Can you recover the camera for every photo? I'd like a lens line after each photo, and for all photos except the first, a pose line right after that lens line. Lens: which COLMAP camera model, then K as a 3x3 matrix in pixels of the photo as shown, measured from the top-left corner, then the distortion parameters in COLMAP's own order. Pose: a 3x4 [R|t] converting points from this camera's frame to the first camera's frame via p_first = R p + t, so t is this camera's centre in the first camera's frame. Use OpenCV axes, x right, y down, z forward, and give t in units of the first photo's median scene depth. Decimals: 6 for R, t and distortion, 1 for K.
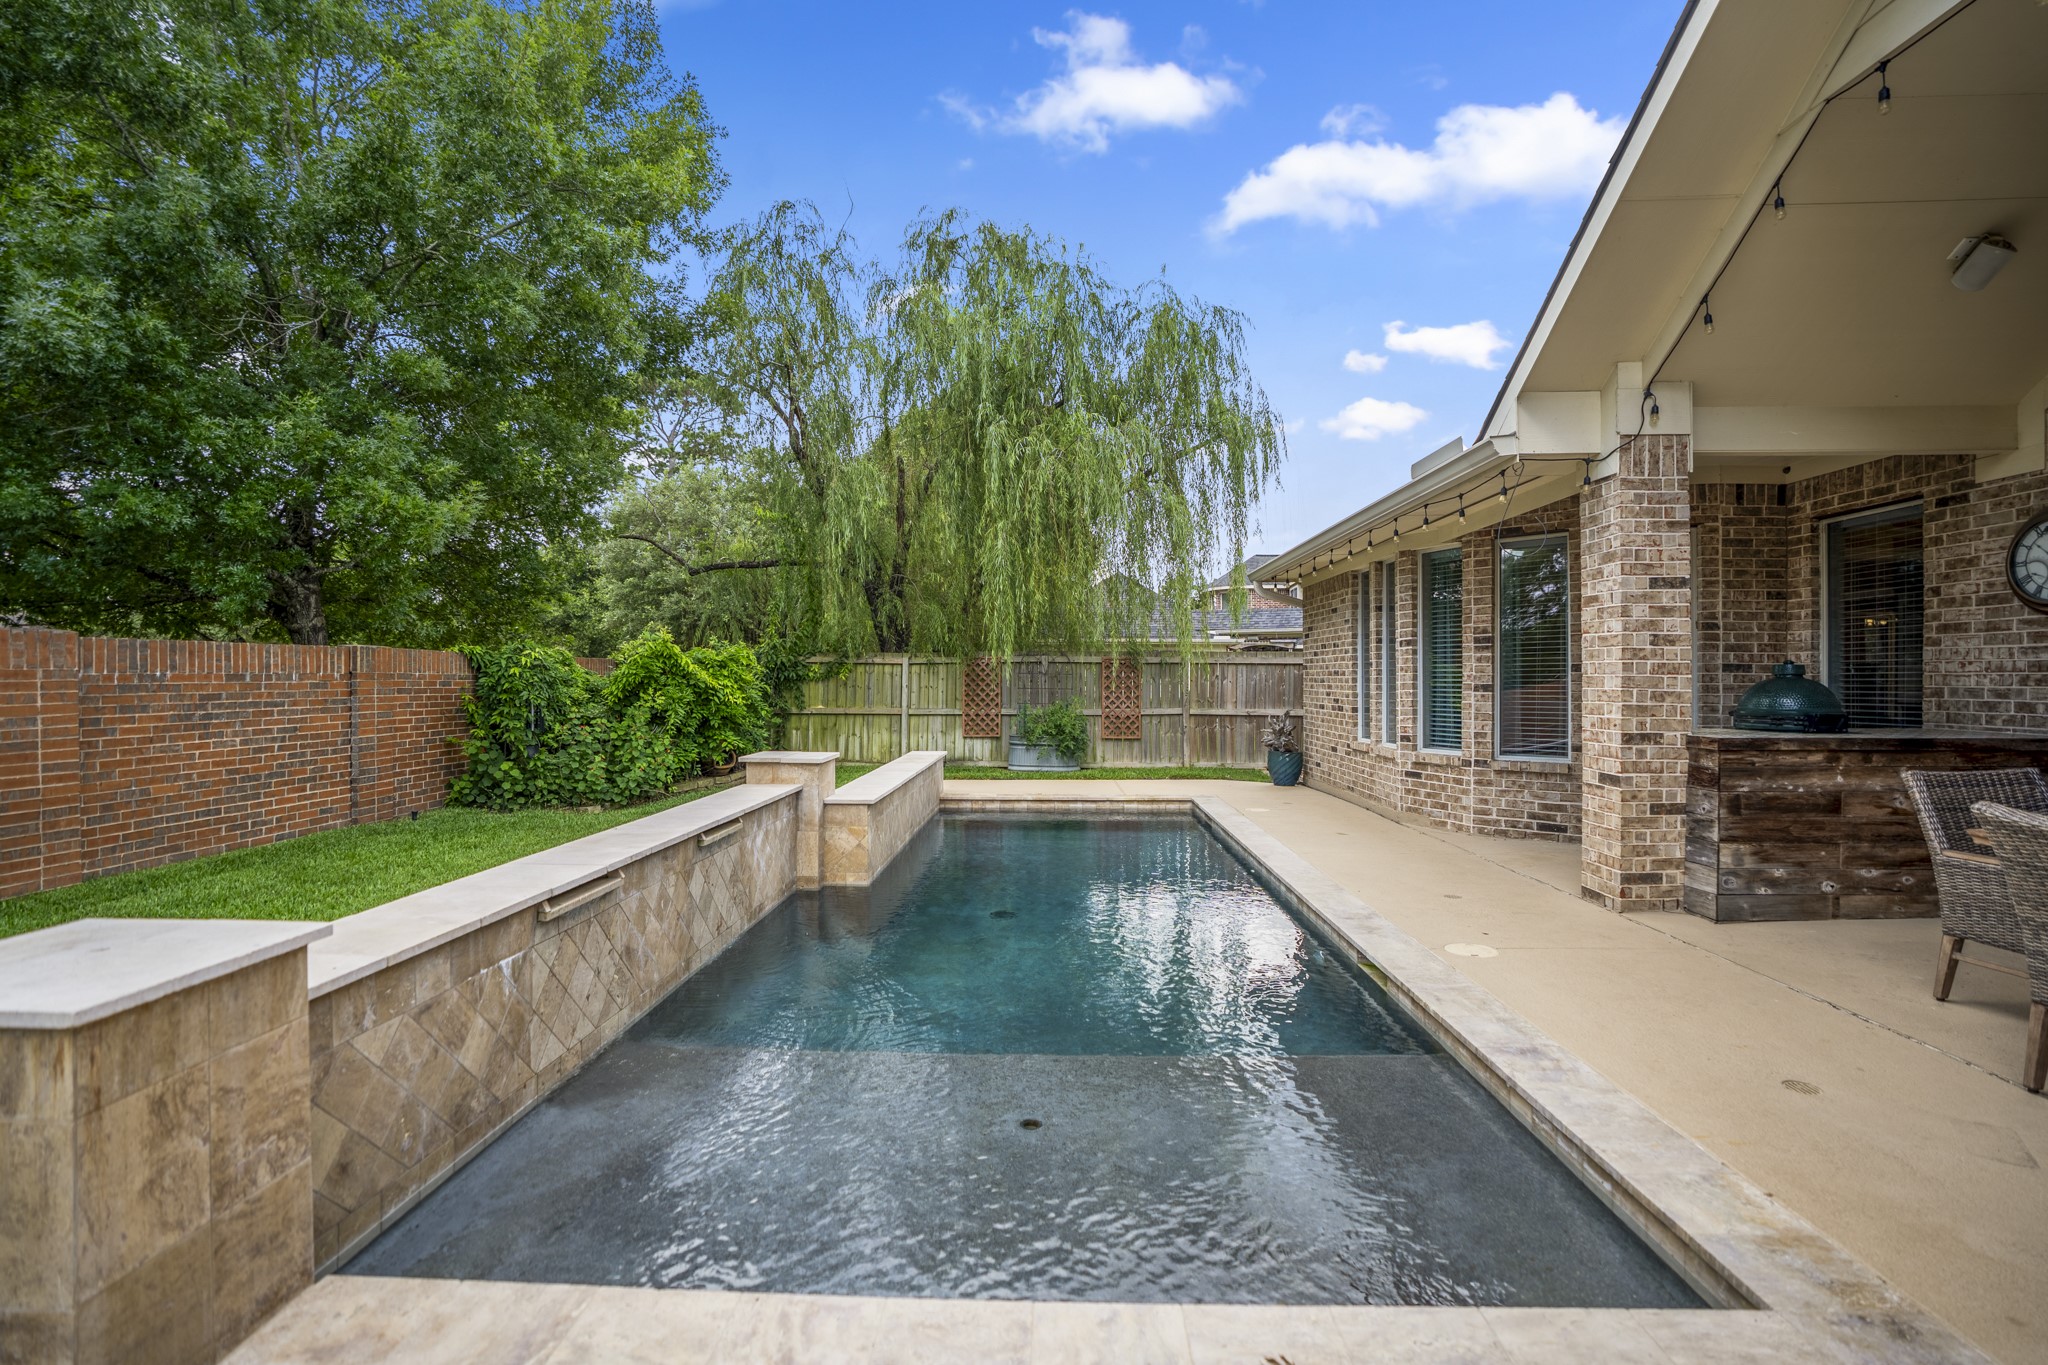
lens RADIAL K [[967.4, 0, 1026.2], [0, 967.4, 683.3], [0, 0, 1]] dist [-0.073195, 0.032673]
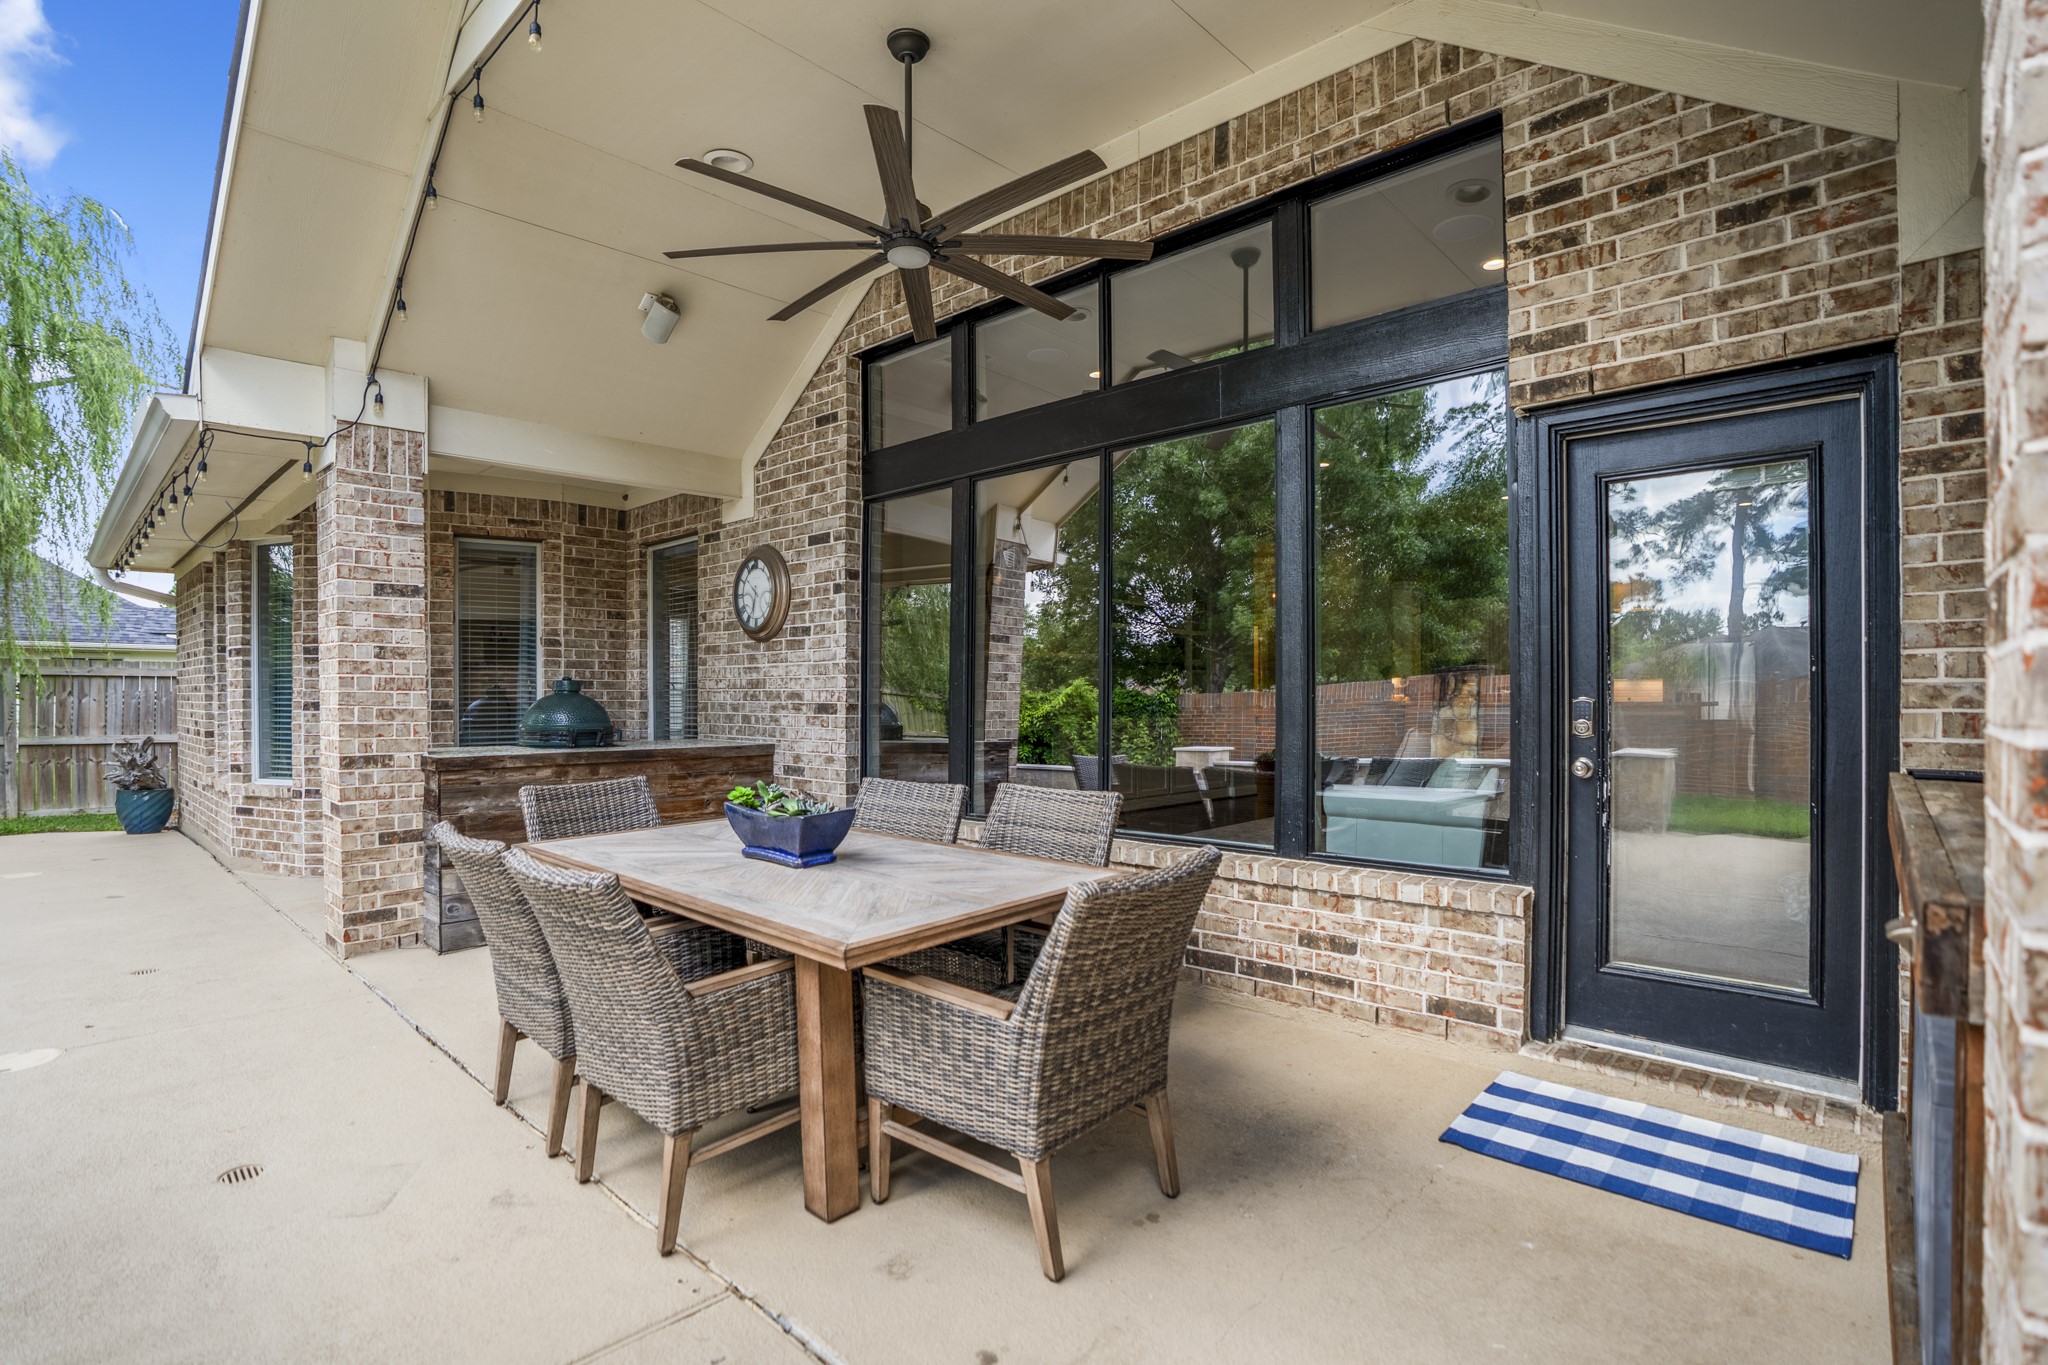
lens RADIAL K [[976.0, 0, 982.9], [0, 976.0, 697.5], [0, 0, 1]] dist [-0.027268, 0.000412]
pose [[0.682708, -0.003159, 0.730685, 0.358457], [0.005005, 0.999987, -0.000354, 0.000613], [-0.730675, 0.003899, 0.682715, -0.055566]]
